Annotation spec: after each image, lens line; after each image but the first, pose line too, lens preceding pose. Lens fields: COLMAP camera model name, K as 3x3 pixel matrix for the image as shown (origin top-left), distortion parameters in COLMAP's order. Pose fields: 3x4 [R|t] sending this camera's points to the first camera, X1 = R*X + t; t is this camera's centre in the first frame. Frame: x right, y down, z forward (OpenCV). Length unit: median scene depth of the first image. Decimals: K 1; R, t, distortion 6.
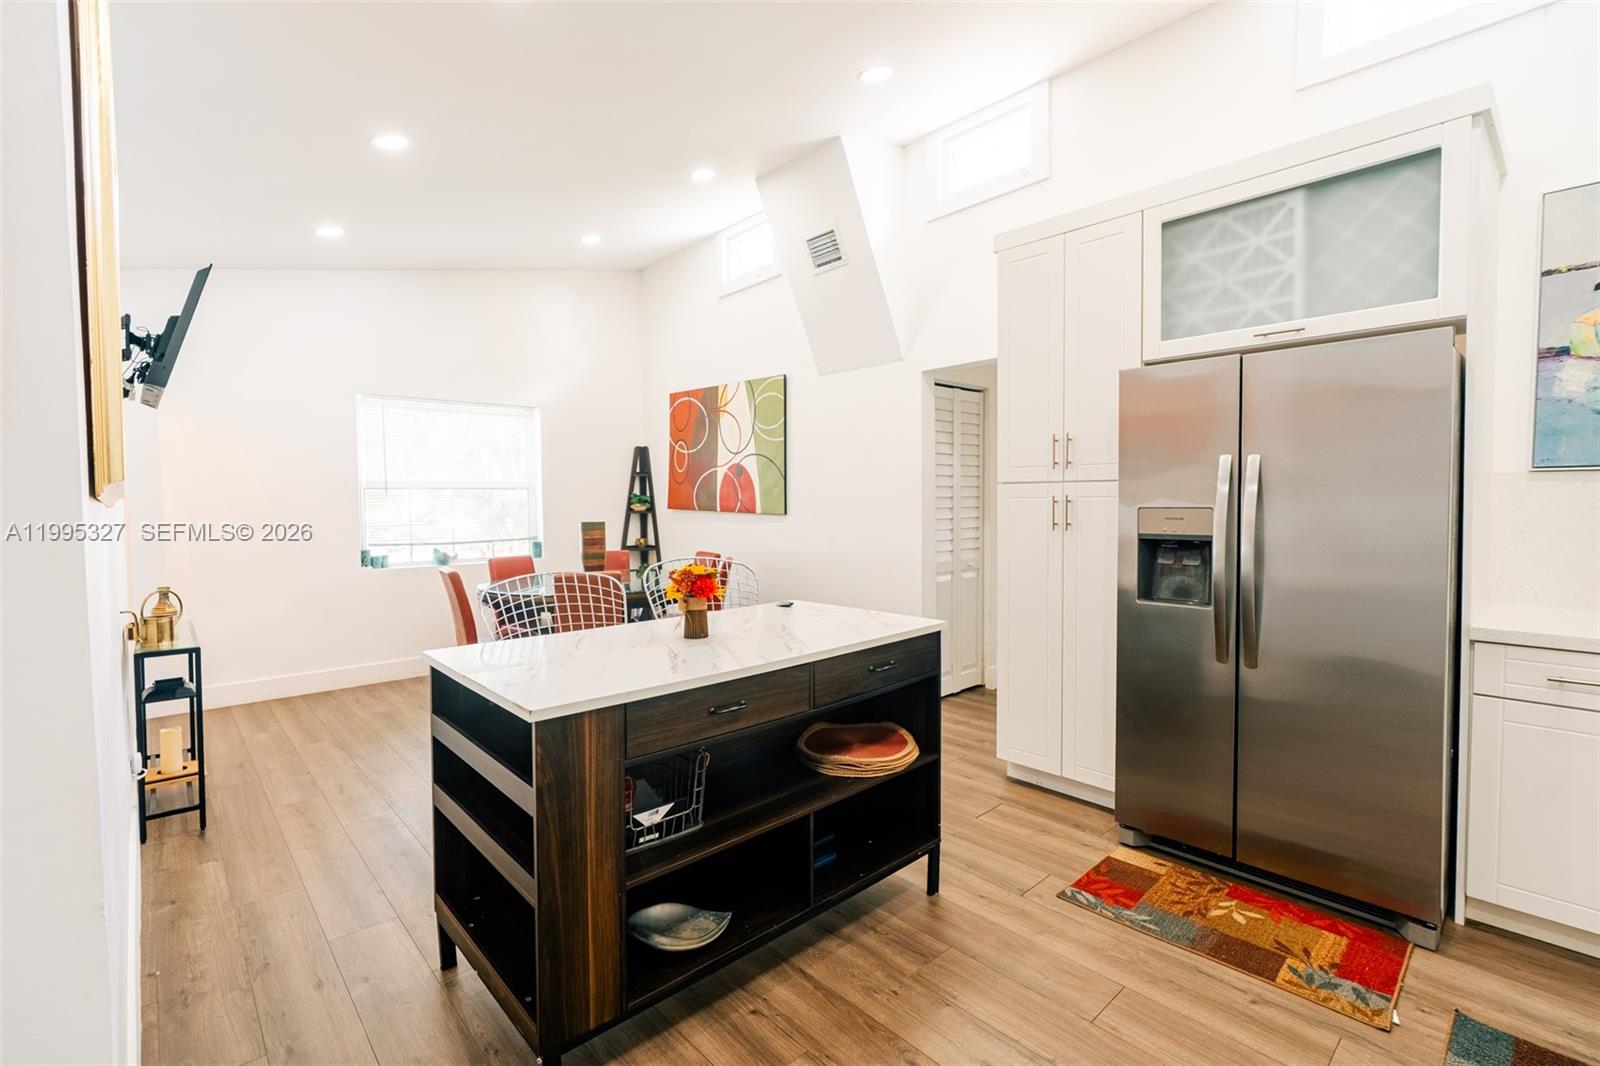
lens RADIAL K [[717.1, 0, 779.9], [0, 717.1, 528.4], [0, 0, 1]] dist [-0.006494, -0.000259]
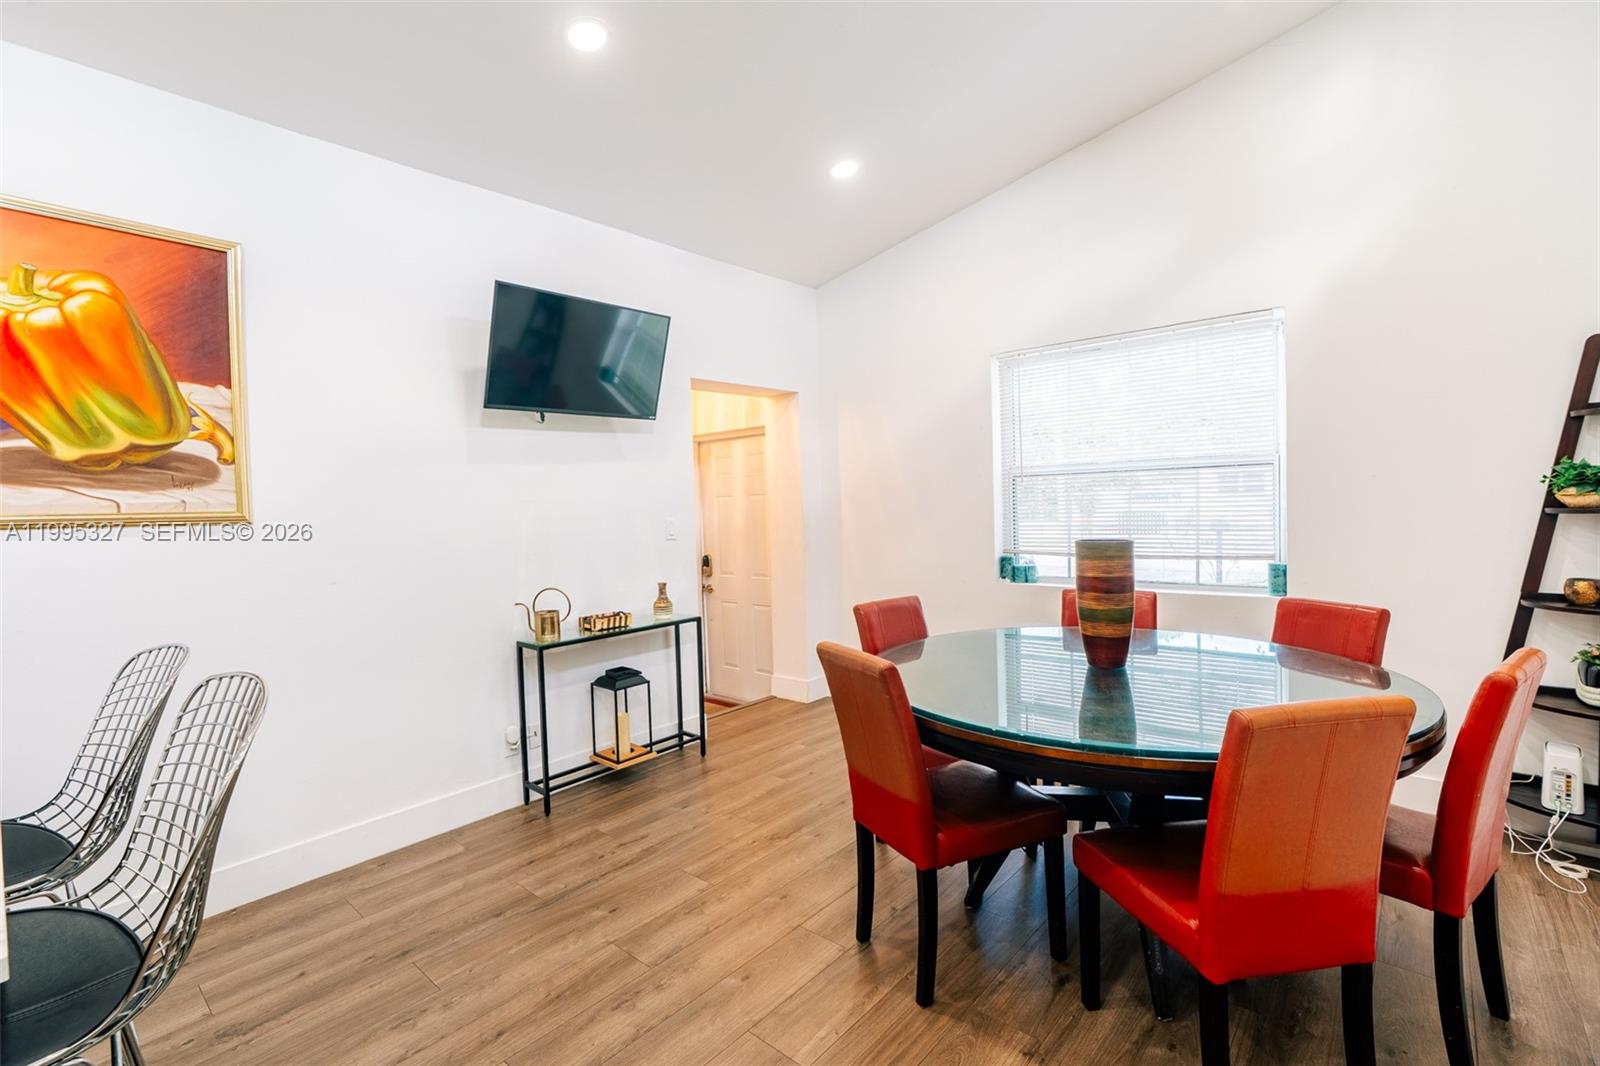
lens RADIAL K [[717.1, 0, 779.9], [0, 717.1, 528.4], [0, 0, 1]] dist [-0.006494, -0.000259]
pose [[0.116966, 0.039763, -0.992340, 0.152615], [-0.006630, 0.999207, 0.039257, -0.028393], [0.993114, 0.001988, 0.117137, 0.673598]]
